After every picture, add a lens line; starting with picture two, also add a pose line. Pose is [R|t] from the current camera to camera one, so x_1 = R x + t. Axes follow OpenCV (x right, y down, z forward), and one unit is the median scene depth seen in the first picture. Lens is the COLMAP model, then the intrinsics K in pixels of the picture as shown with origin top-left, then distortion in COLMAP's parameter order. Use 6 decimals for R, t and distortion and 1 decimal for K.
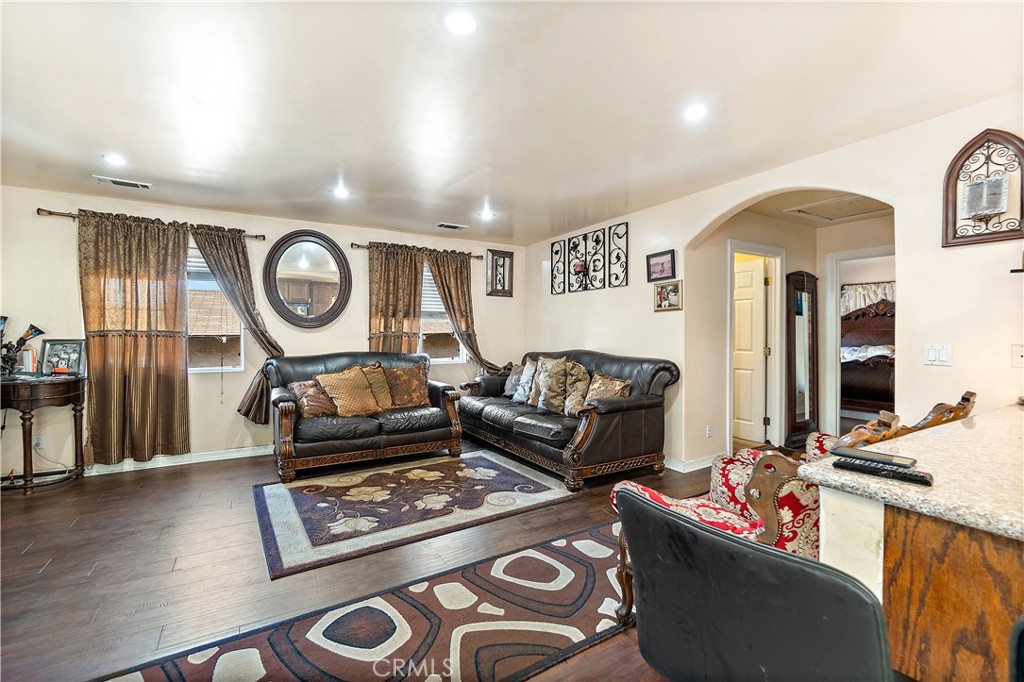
lens RADIAL K [[439.2, 0, 508.7], [0, 439.2, 335.0], [0, 0, 1]] dist [0.000965, 0.000228]
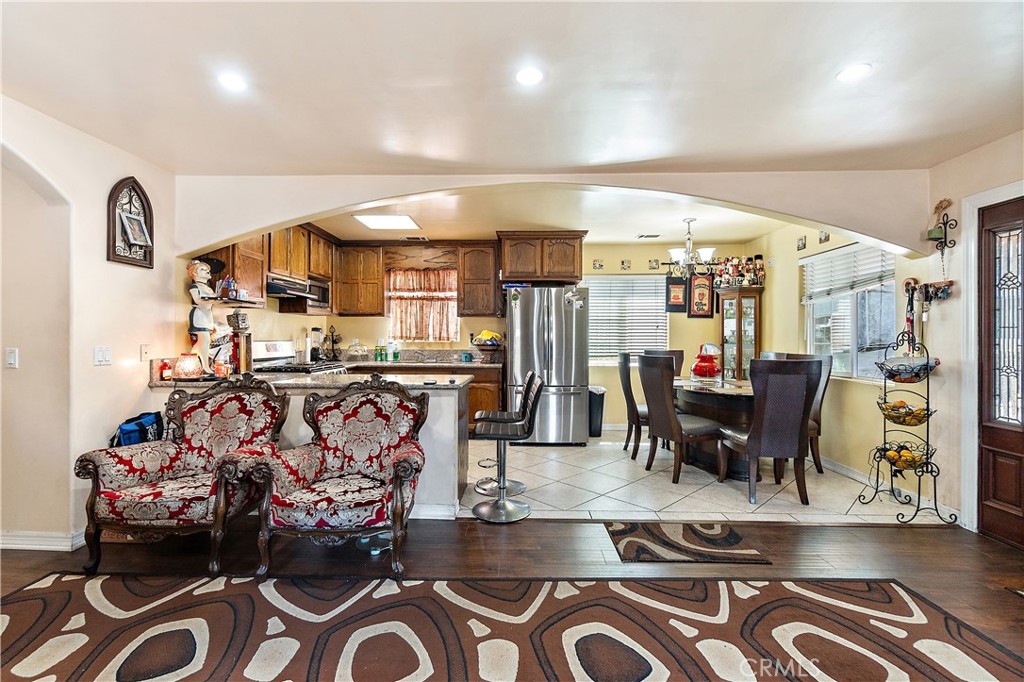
lens RADIAL K [[452.9, 0, 499.1], [0, 452.9, 342.1], [0, 0, 1]] dist [-0.033455, 0.010471]
pose [[-0.832113, -0.006637, 0.554567, -0.267679], [0.002741, 0.999867, 0.016080, -0.003109], [-0.554600, 0.014900, -0.831984, 0.775922]]
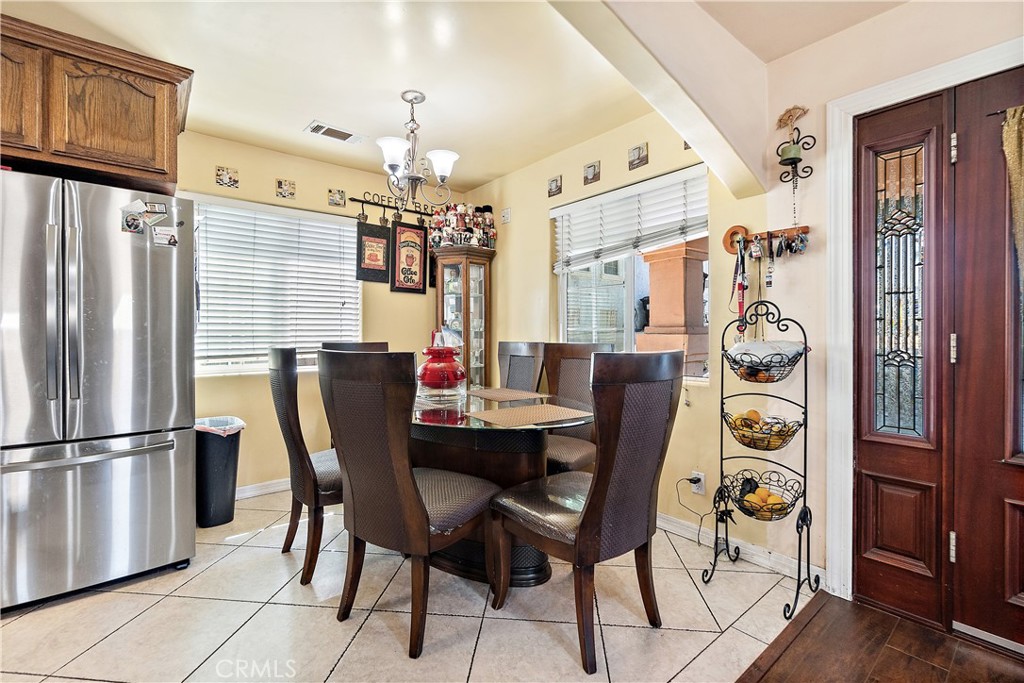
lens RADIAL K [[447.0, 0, 502.0], [0, 447.0, 331.5], [0, 0, 1]] dist [0.002549, 0.000505]
pose [[-0.990647, 0.003187, -0.136412, -0.101727], [0.003319, 0.999994, -0.000742, 0.021885], [0.136408, -0.001188, -0.990652, 0.269382]]
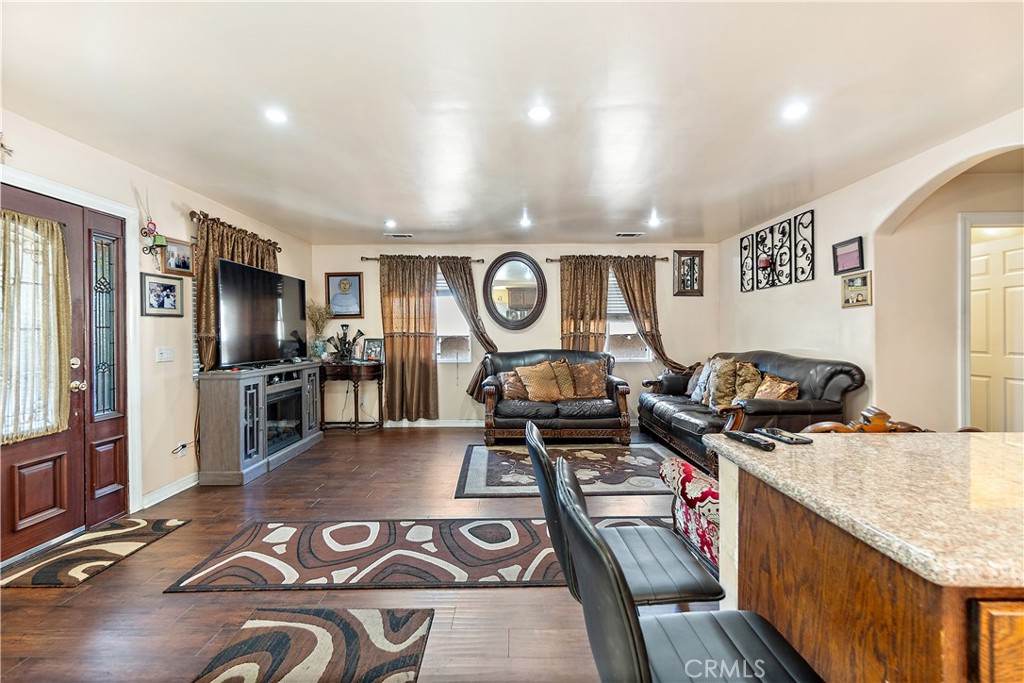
lens RADIAL K [[439.2, 0, 508.7], [0, 439.2, 335.5], [0, 0, 1]] dist [0.000965, 0.000228]
pose [[0.860527, -0.001973, -0.509401, 0.186084], [0.002306, 0.999997, 0.000022, 0.000565], [0.509400, -0.001193, 0.860529, -0.095274]]
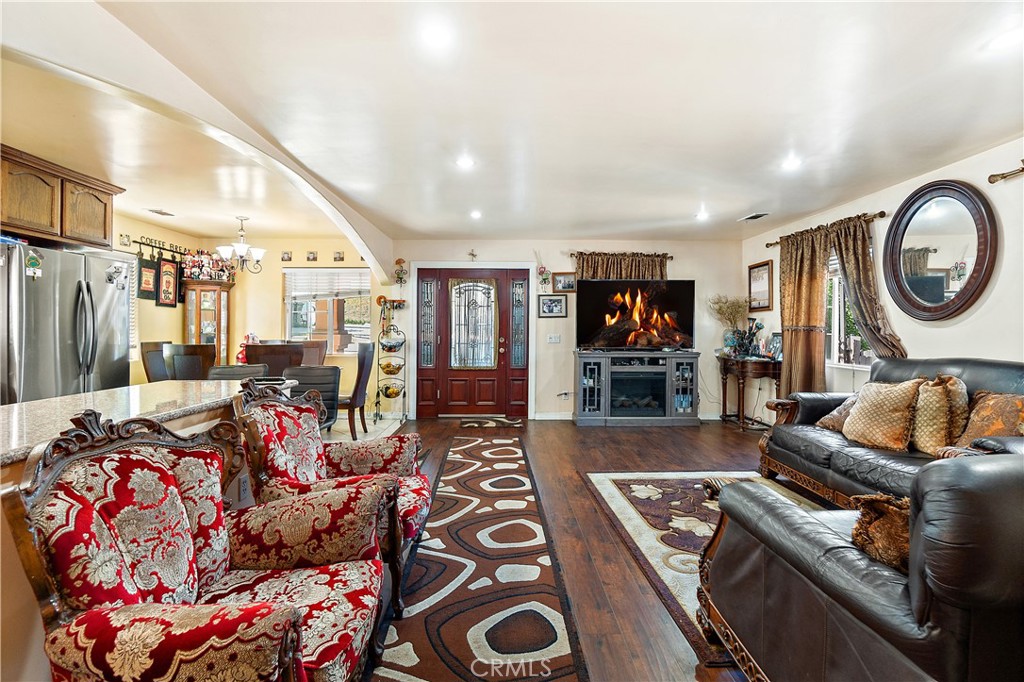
lens RADIAL K [[456.7, 0, 536.3], [0, 456.7, 332.9], [0, 0, 1]] dist [0.000322, -0.000040]
pose [[-0.464817, 0.001539, -0.885405, 0.542643], [-0.006689, 0.999964, 0.005250, 0.006258], [0.885381, 0.008363, -0.464790, 0.836556]]
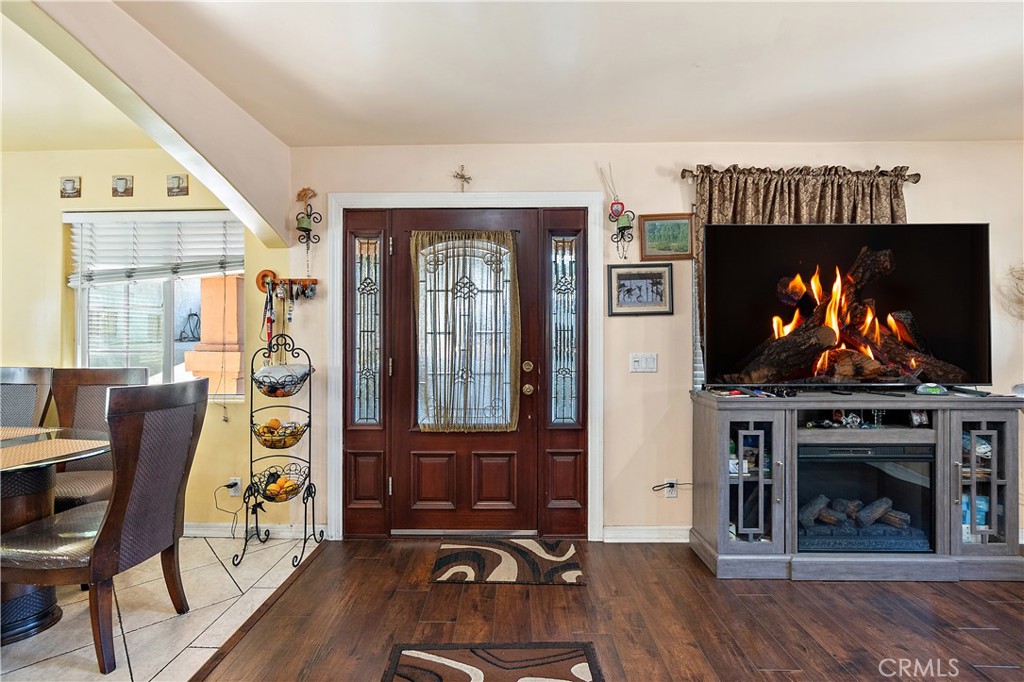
lens RADIAL K [[452.9, 0, 499.1], [0, 452.9, 342.1], [0, 0, 1]] dist [-0.033455, 0.010471]
pose [[-0.525746, 0.004688, -0.850629, -0.074541], [-0.001101, 0.999980, 0.006192, -0.000327], [0.850641, 0.004192, -0.525730, 0.401204]]
